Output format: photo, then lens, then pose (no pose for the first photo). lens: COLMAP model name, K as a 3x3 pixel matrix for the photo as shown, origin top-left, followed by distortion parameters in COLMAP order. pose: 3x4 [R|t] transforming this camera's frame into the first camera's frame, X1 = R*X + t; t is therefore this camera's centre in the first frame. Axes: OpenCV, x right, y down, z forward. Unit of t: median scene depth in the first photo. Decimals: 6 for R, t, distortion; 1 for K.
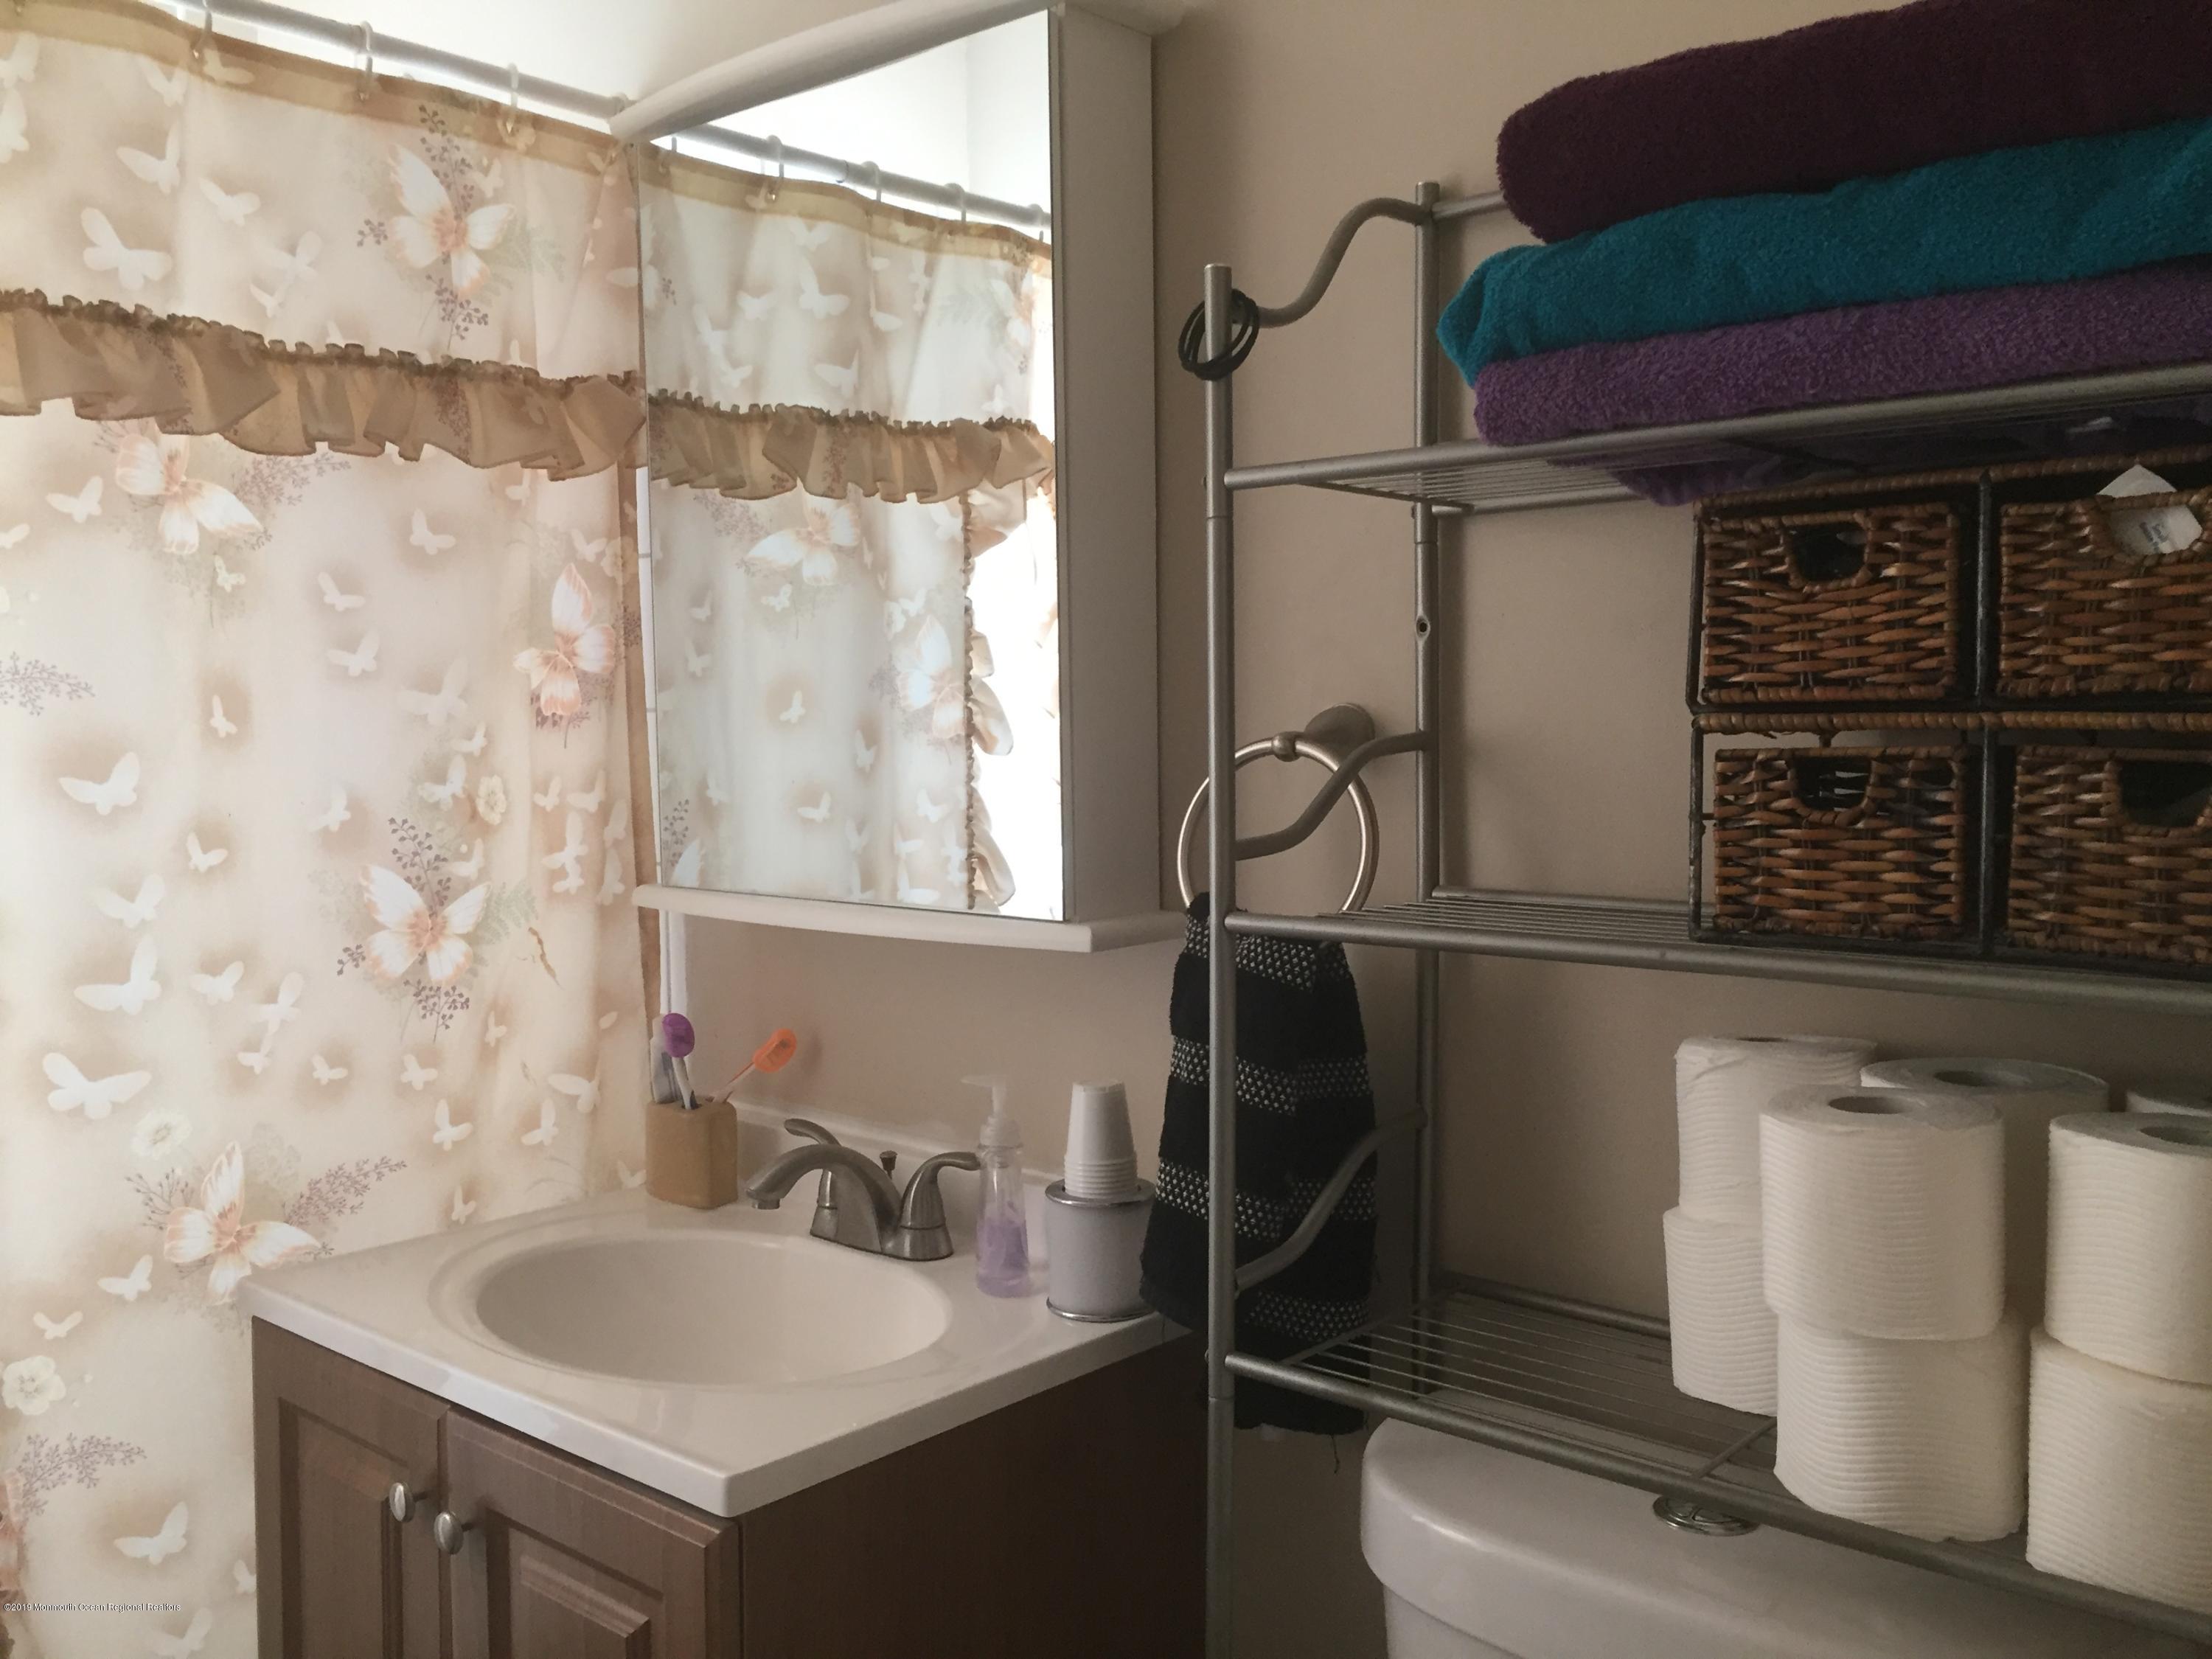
lens RADIAL K [[1902.0, 0, 1108.8], [0, 1902.0, 827.8], [0, 0, 1]] dist [0.073192, -0.086937]
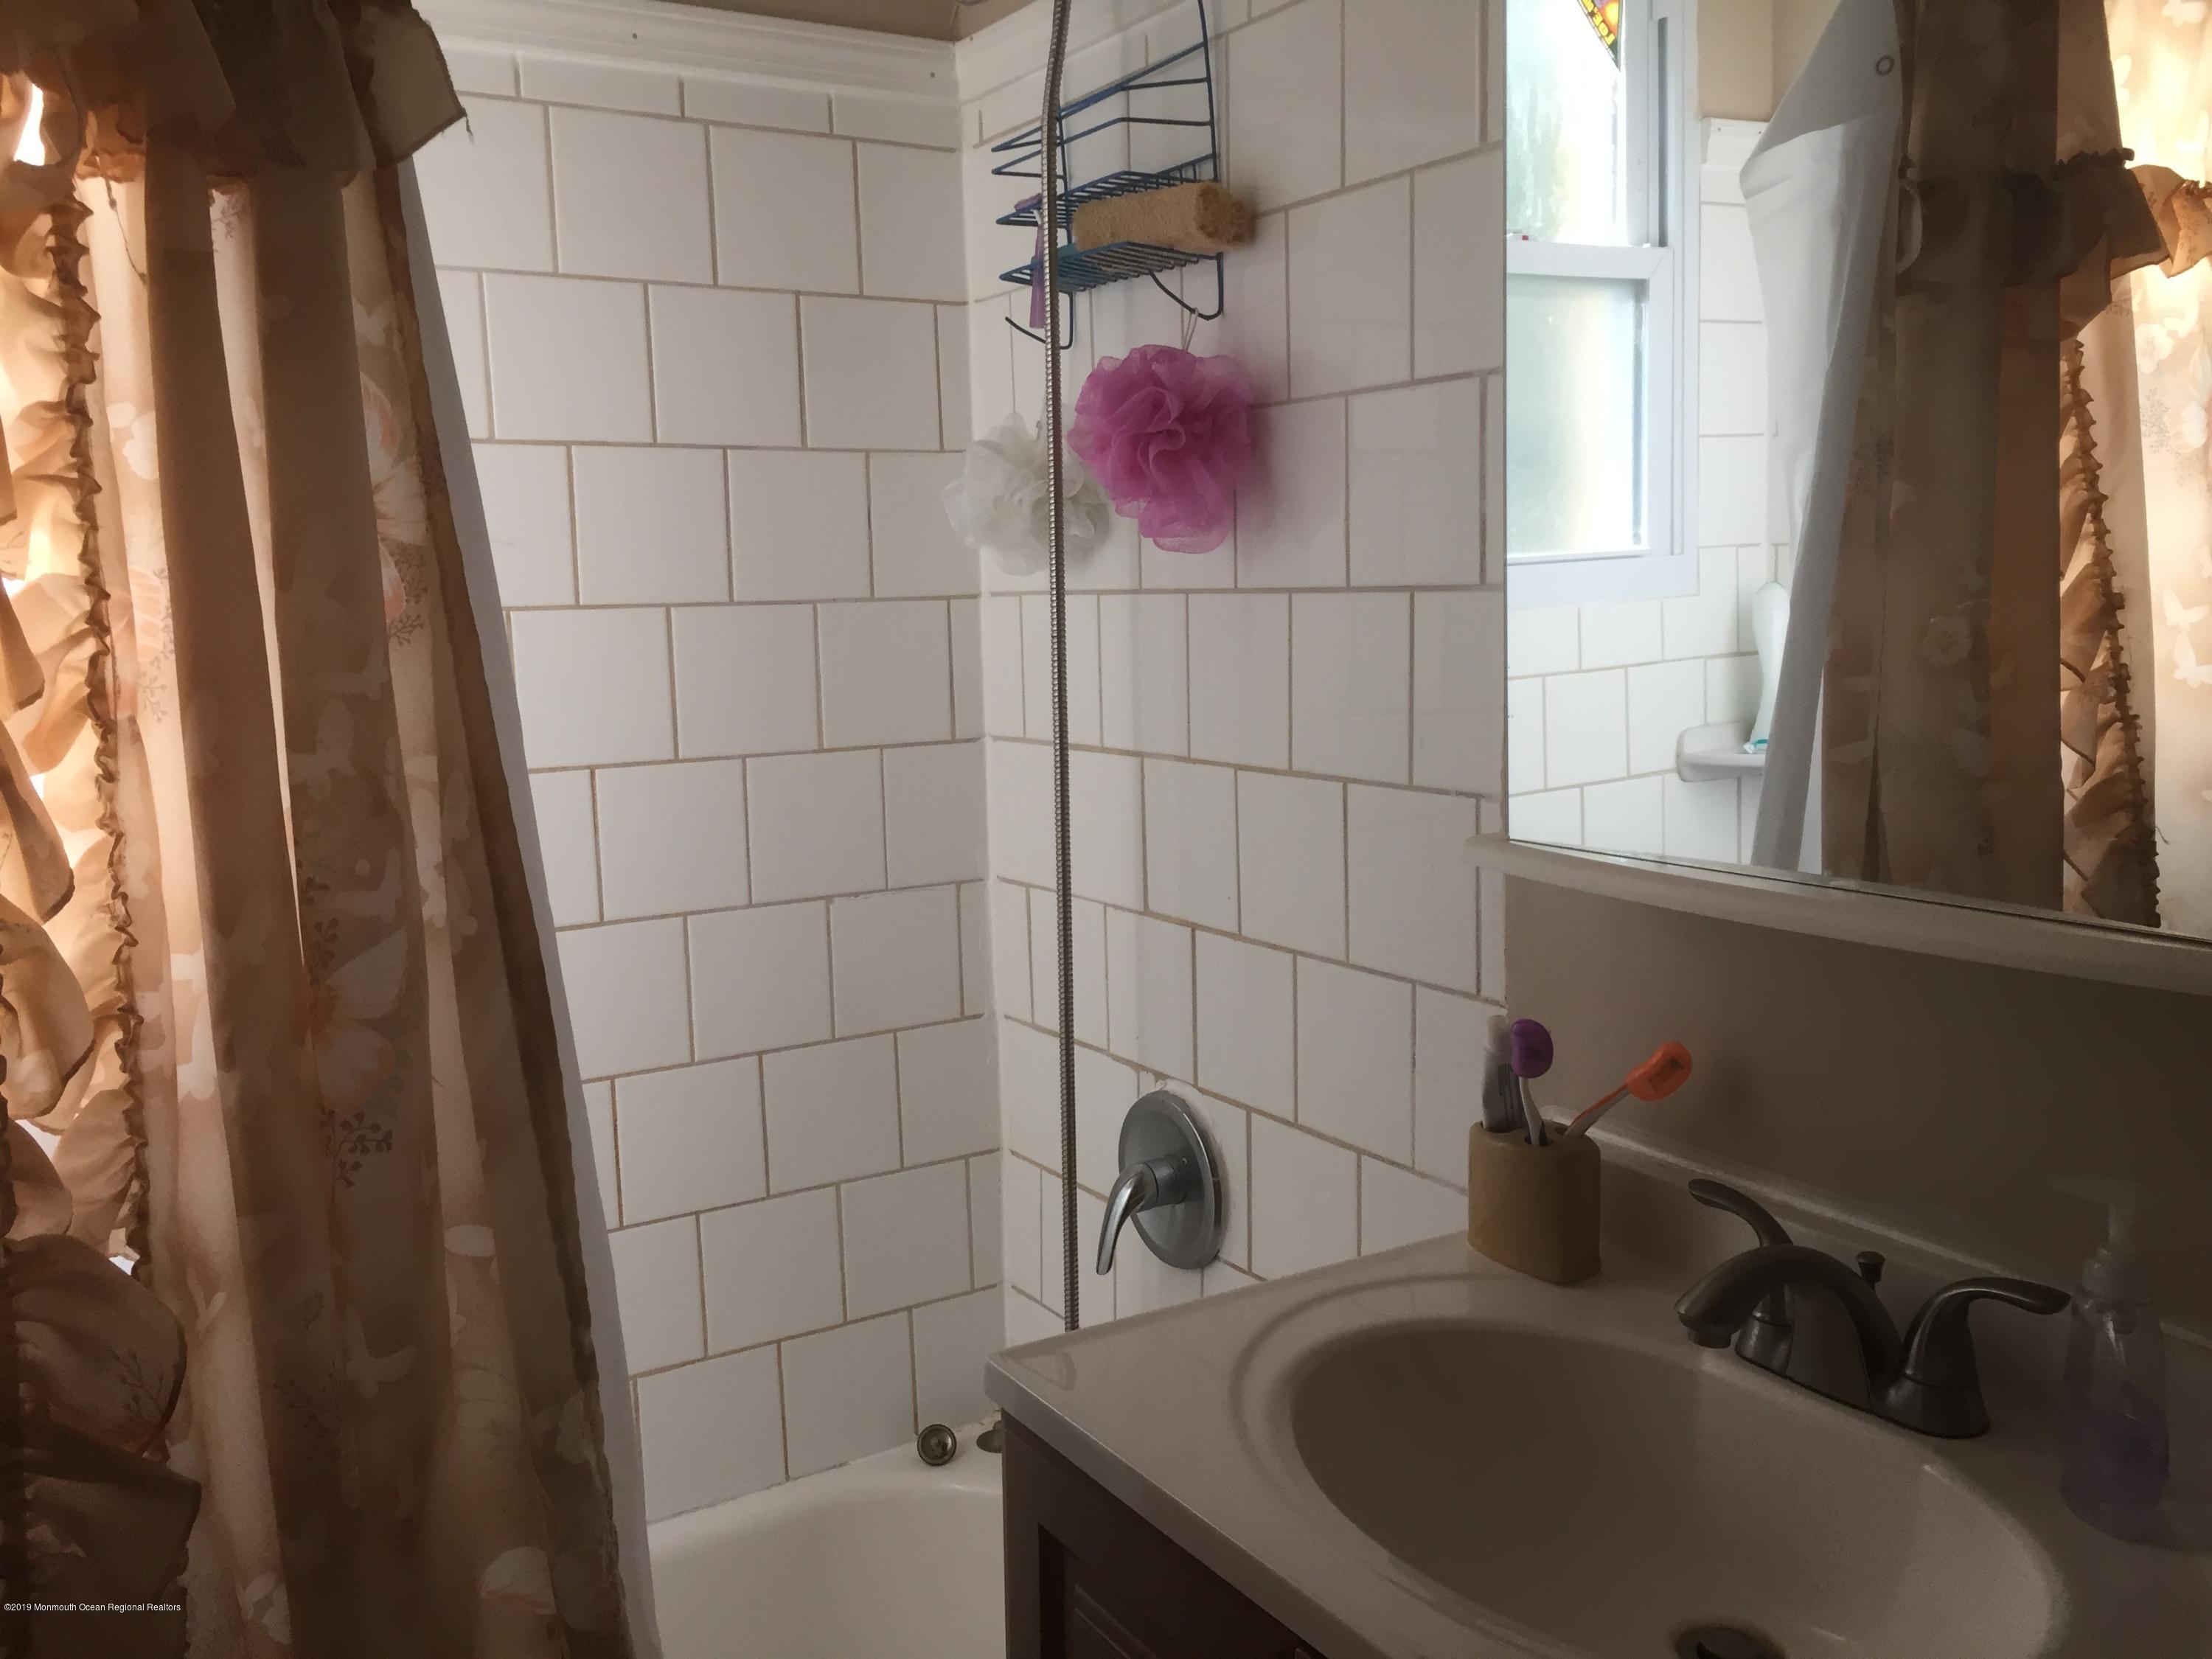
lens RADIAL K [[1902.0, 0, 1105.5], [0, 1902.0, 829.6], [0, 0, 1]] dist [0.073192, -0.086937]
pose [[0.950435, 0.022853, -0.310081, -0.169093], [-0.000753, 0.997461, 0.071205, -0.026457], [0.310921, -0.067442, 0.948040, 0.297604]]
